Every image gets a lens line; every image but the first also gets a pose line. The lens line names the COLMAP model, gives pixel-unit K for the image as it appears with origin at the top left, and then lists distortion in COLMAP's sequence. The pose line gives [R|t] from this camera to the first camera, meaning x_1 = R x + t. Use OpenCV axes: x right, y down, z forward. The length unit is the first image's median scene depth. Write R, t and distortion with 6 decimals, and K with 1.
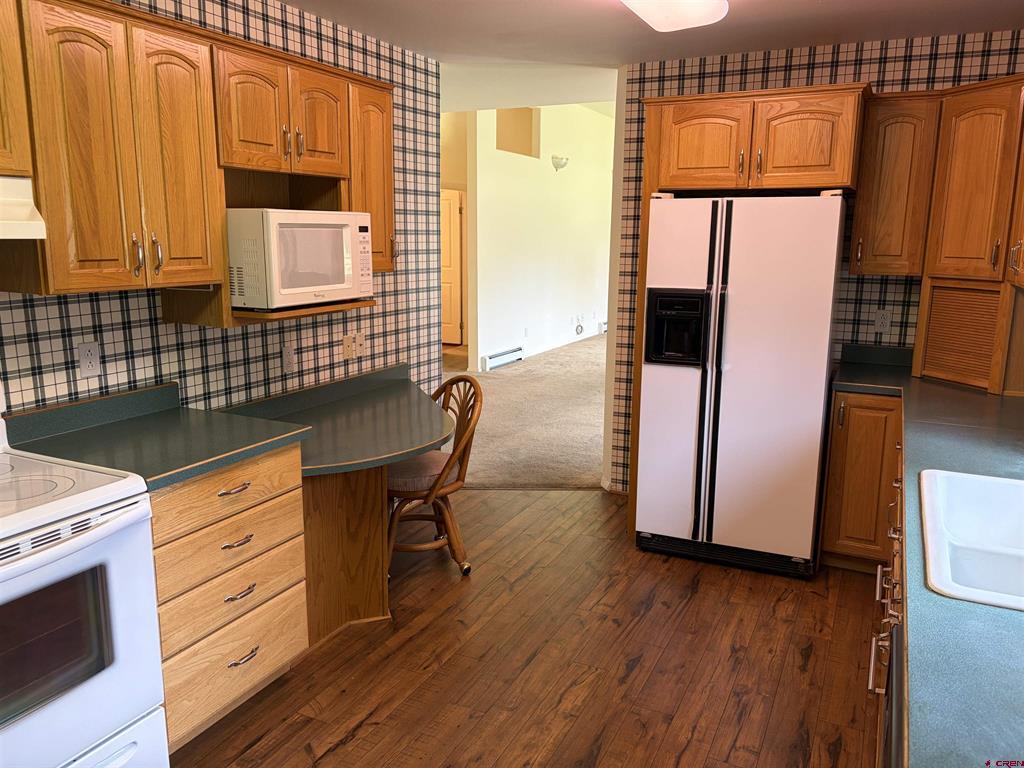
lens RADIAL K [[778.5, 0, 518.3], [0, 778.5, 382.0], [0, 0, 1]] dist [0.053836, -0.044884]
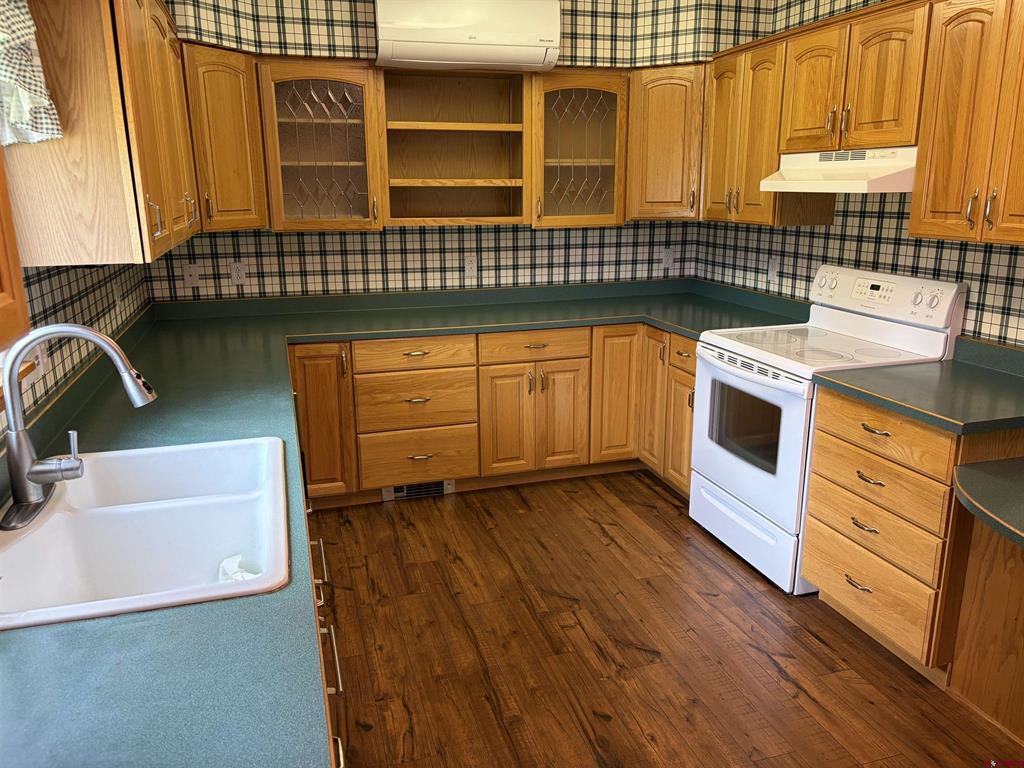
lens RADIAL K [[778.5, 0, 512.6], [0, 778.5, 383.1], [0, 0, 1]] dist [0.053836, -0.044884]
pose [[-0.736716, 0.161479, -0.656638, 0.720997], [-0.130709, 0.918746, 0.372586, -0.265398], [0.663449, 0.360319, -0.655748, 1.389348]]
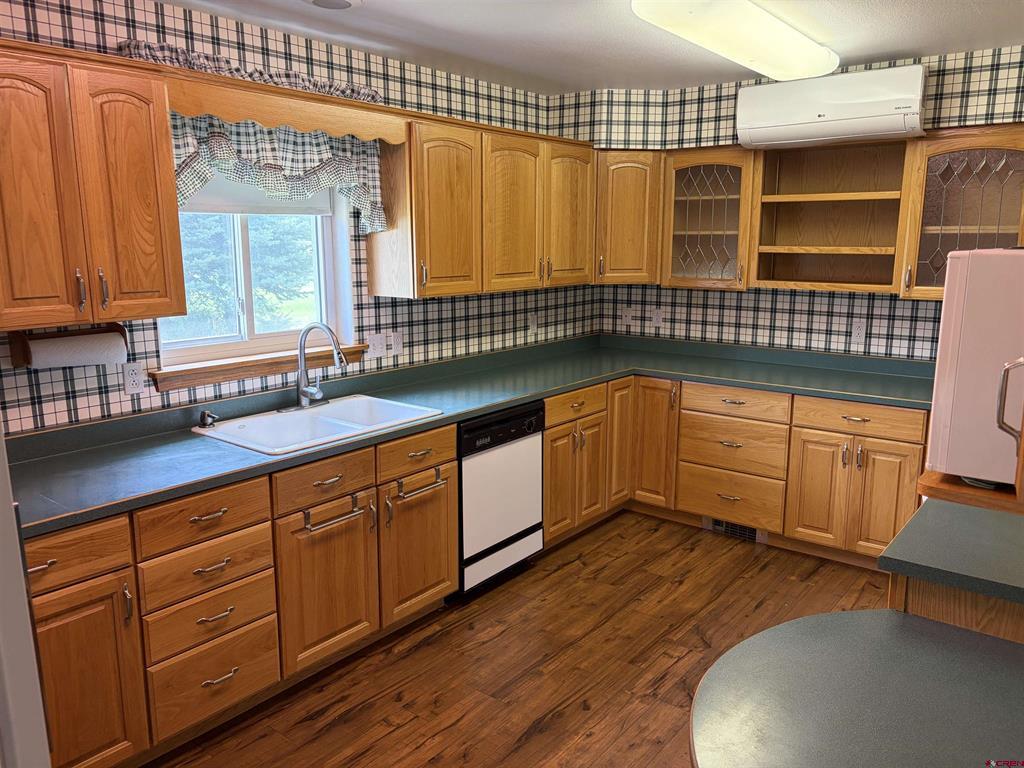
lens RADIAL K [[778.5, 0, 512.5], [0, 778.5, 376.9], [0, 0, 1]] dist [0.053836, -0.044884]
pose [[-0.975532, -0.051452, 0.213752, 0.360393], [0.028960, 0.933687, 0.356918, -0.324011], [-0.217941, 0.354375, -0.909351, 1.610440]]
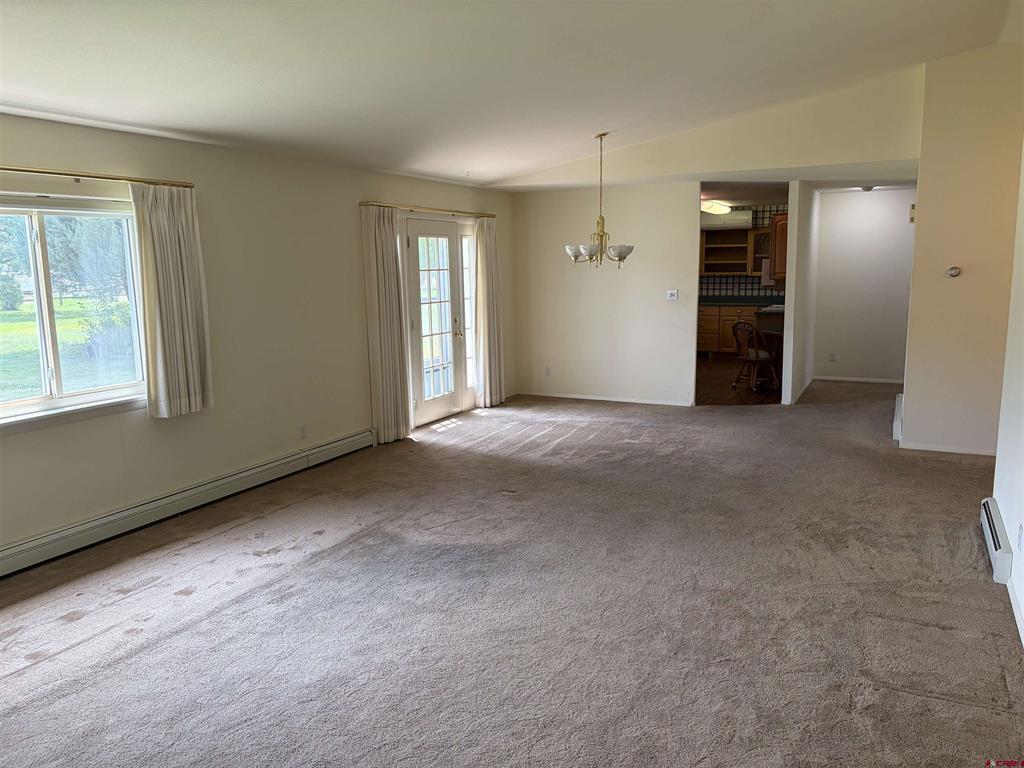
lens RADIAL K [[778.5, 0, 513.5], [0, 778.5, 384.3], [0, 0, 1]] dist [0.053836, -0.044884]
pose [[-0.999699, 0.003048, 0.024340, 0.839485], [0.011252, 0.938678, 0.344611, -0.649015], [-0.021797, 0.344781, -0.938430, 3.245187]]
